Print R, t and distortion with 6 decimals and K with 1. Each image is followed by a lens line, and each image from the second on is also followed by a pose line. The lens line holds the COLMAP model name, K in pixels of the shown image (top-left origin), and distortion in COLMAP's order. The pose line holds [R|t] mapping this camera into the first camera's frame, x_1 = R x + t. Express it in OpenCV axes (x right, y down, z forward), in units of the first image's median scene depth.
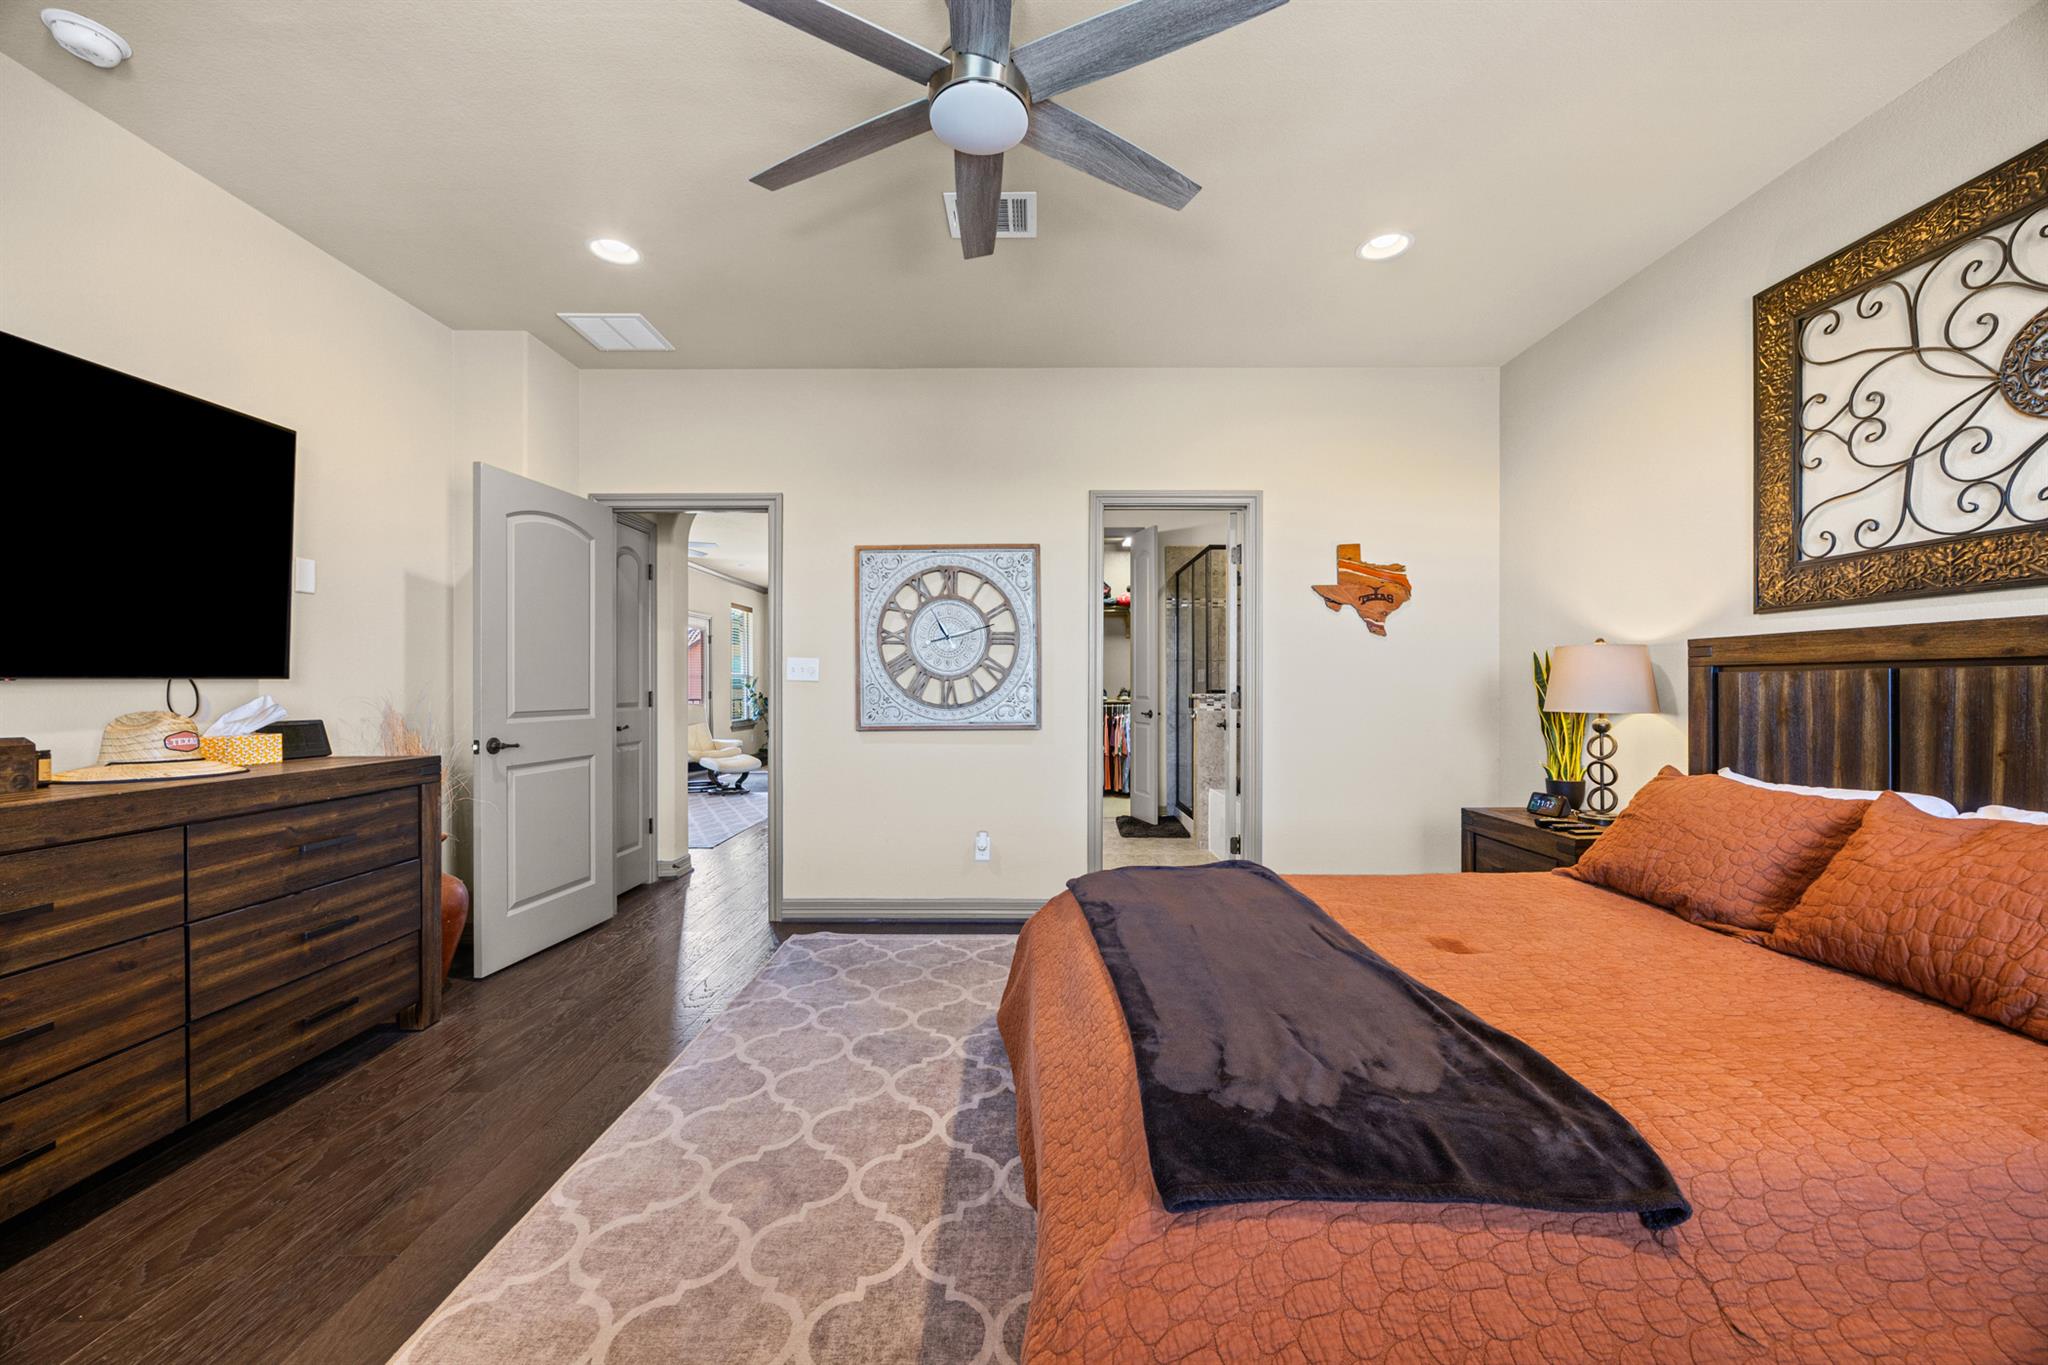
lens RADIAL K [[784.6, 0, 1023.4], [0, 784.6, 681.5], [0, 0, 1]] dist [-0.003231, 0.000112]
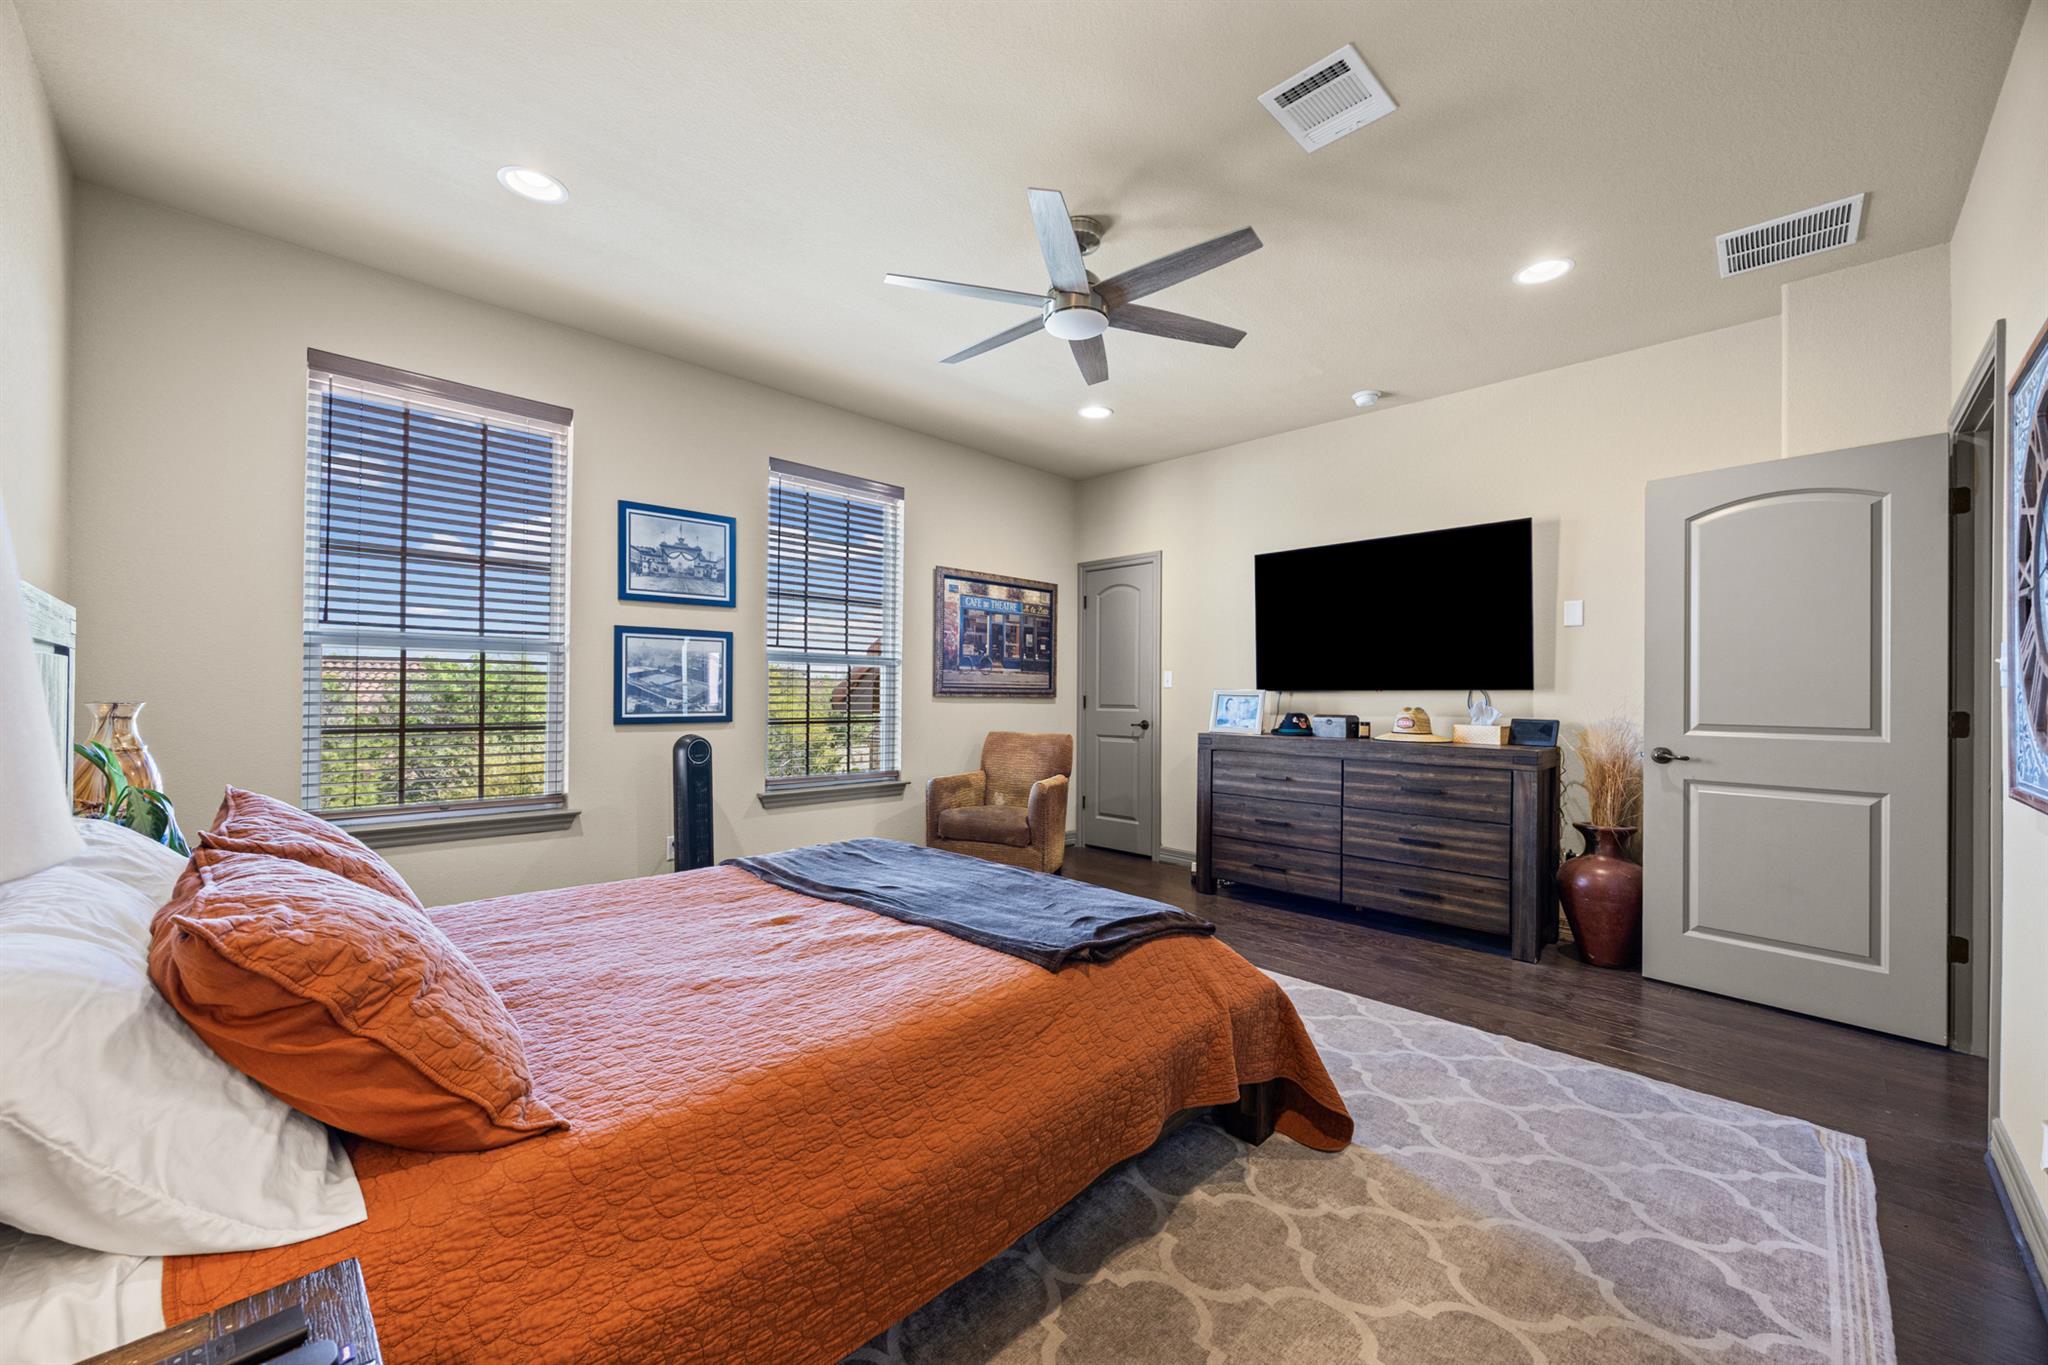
lens RADIAL K [[784.6, 0, 1025.8], [0, 784.6, 695.3], [0, 0, 1]] dist [-0.003231, 0.000112]
pose [[-0.703541, -0.004227, -0.710642, 0.886748], [-0.005734, 0.999984, -0.000270, 0.014271], [0.710631, 0.003885, -0.703554, 1.624490]]
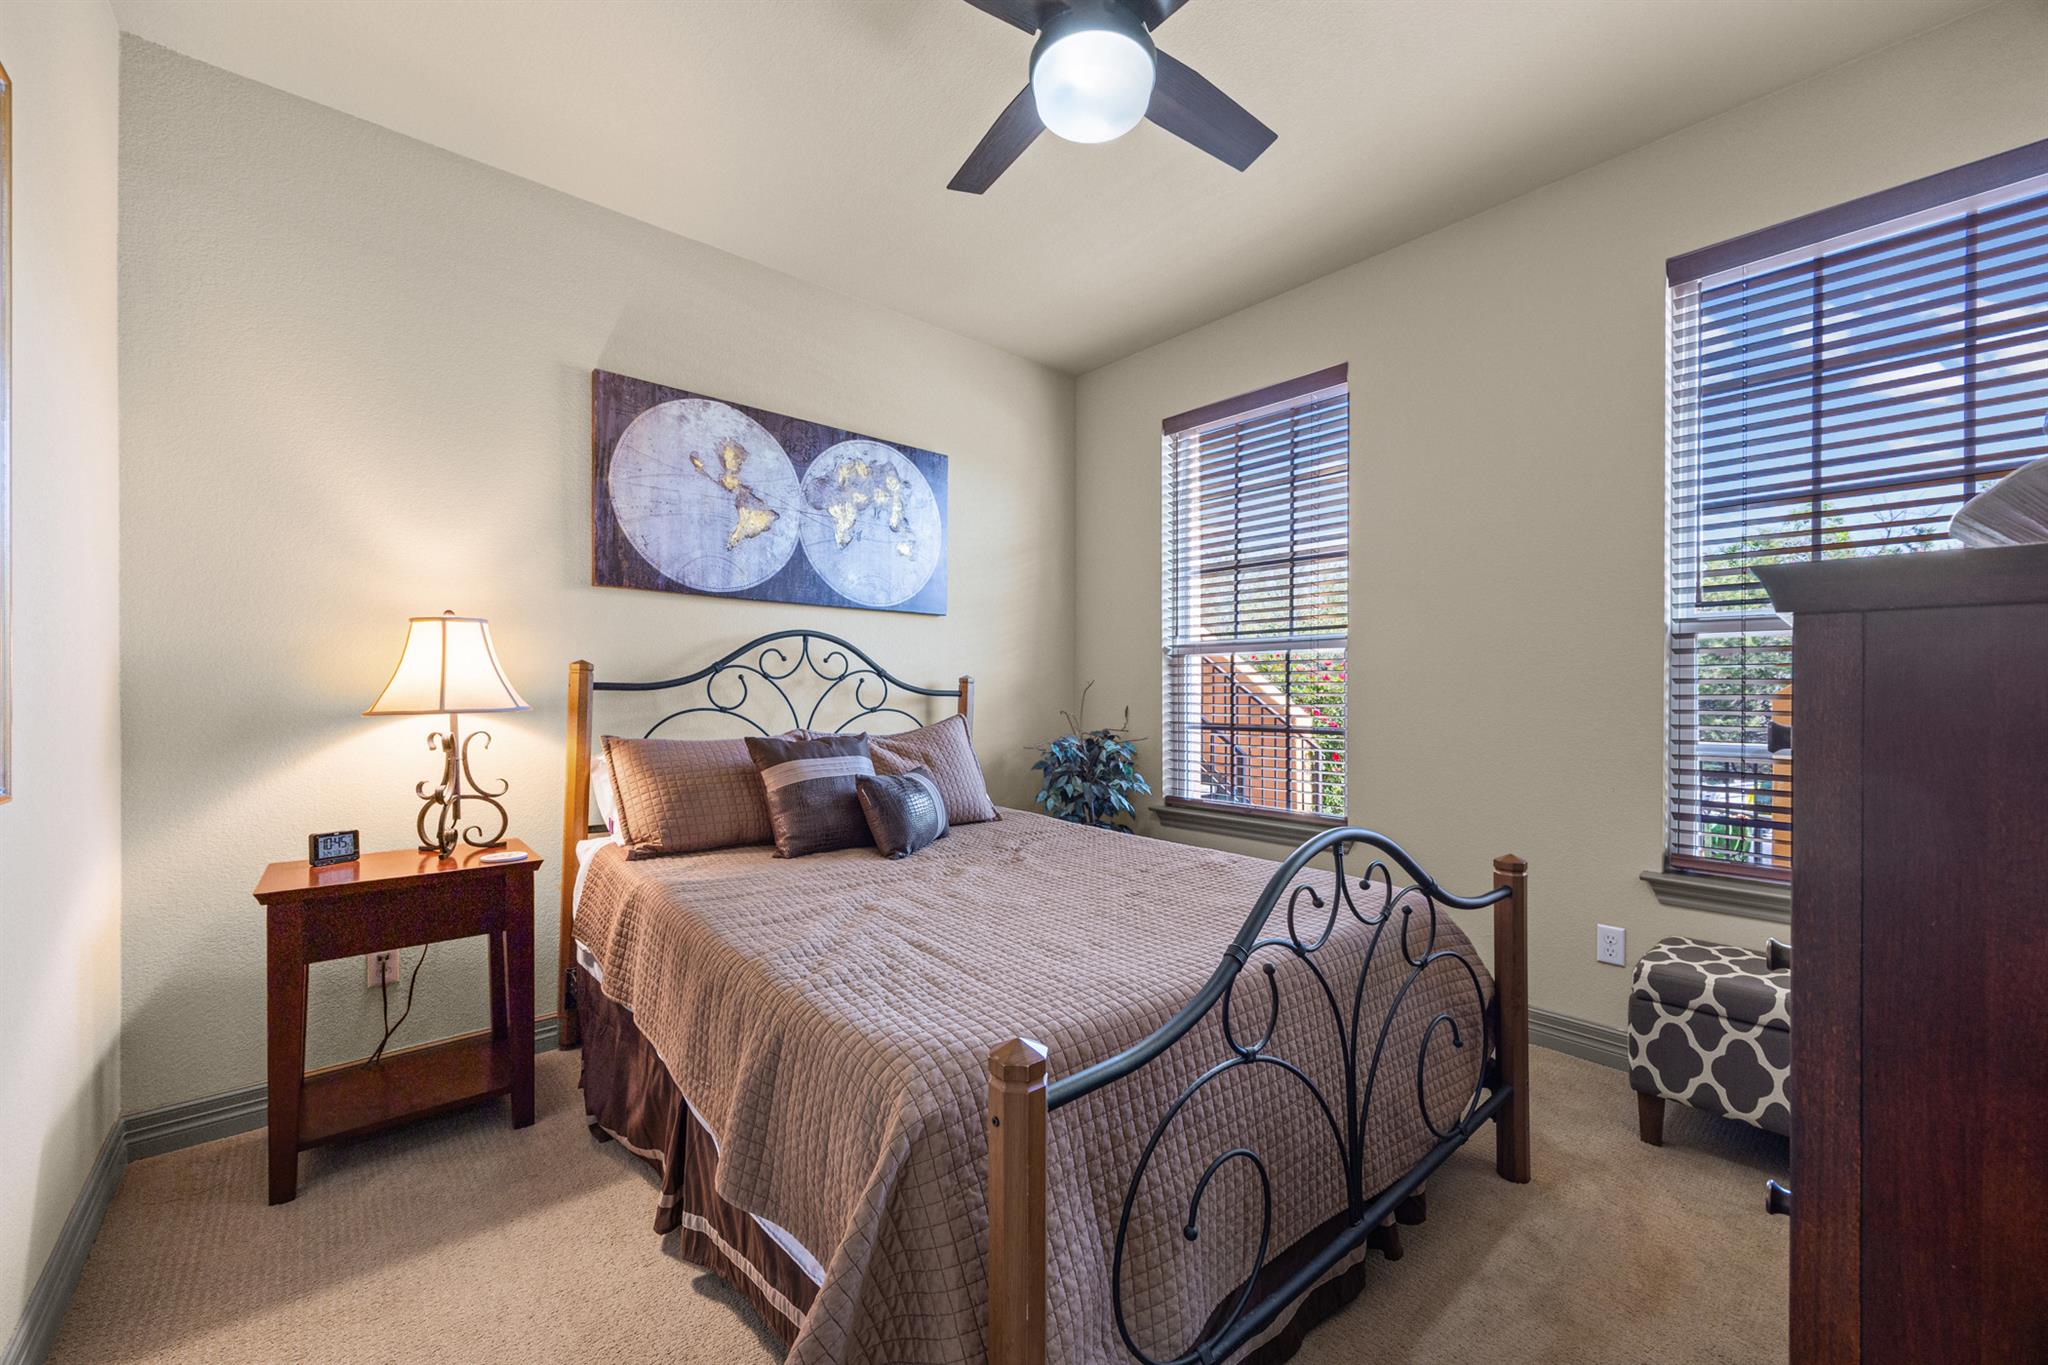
lens RADIAL K [[784.6, 0, 1017.5], [0, 784.6, 685.0], [0, 0, 1]] dist [-0.003231, 0.000112]
pose [[-0.662705, 0.003844, 0.748871, -0.239369], [0.009637, 0.999948, 0.003396, -0.012448], [-0.748819, 0.009468, -0.662707, 1.171289]]
